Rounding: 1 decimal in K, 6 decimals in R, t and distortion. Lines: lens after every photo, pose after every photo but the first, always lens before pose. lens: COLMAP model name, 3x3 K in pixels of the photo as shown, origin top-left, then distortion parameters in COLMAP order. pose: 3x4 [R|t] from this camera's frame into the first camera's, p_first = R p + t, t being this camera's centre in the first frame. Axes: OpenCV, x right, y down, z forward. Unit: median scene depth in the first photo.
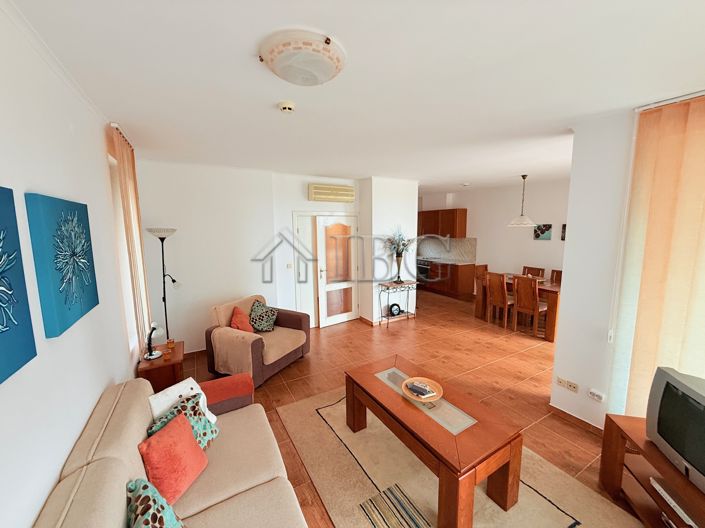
lens RADIAL K [[279.7, 0, 351.6], [0, 279.7, 261.9], [0, 0, 1]] dist [0.001641, 0.000067]
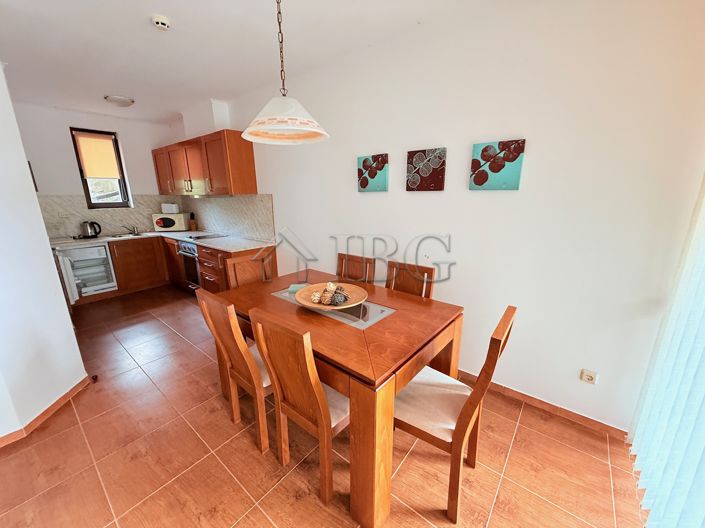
lens RADIAL K [[279.7, 0, 352.1], [0, 279.7, 263.9], [0, 0, 1]] dist [0.001641, 0.000067]
pose [[0.931300, -0.094424, 0.351801, 0.478671], [0.049260, 0.989592, 0.135206, -0.027397], [-0.360906, -0.108587, 0.926259, 0.582450]]
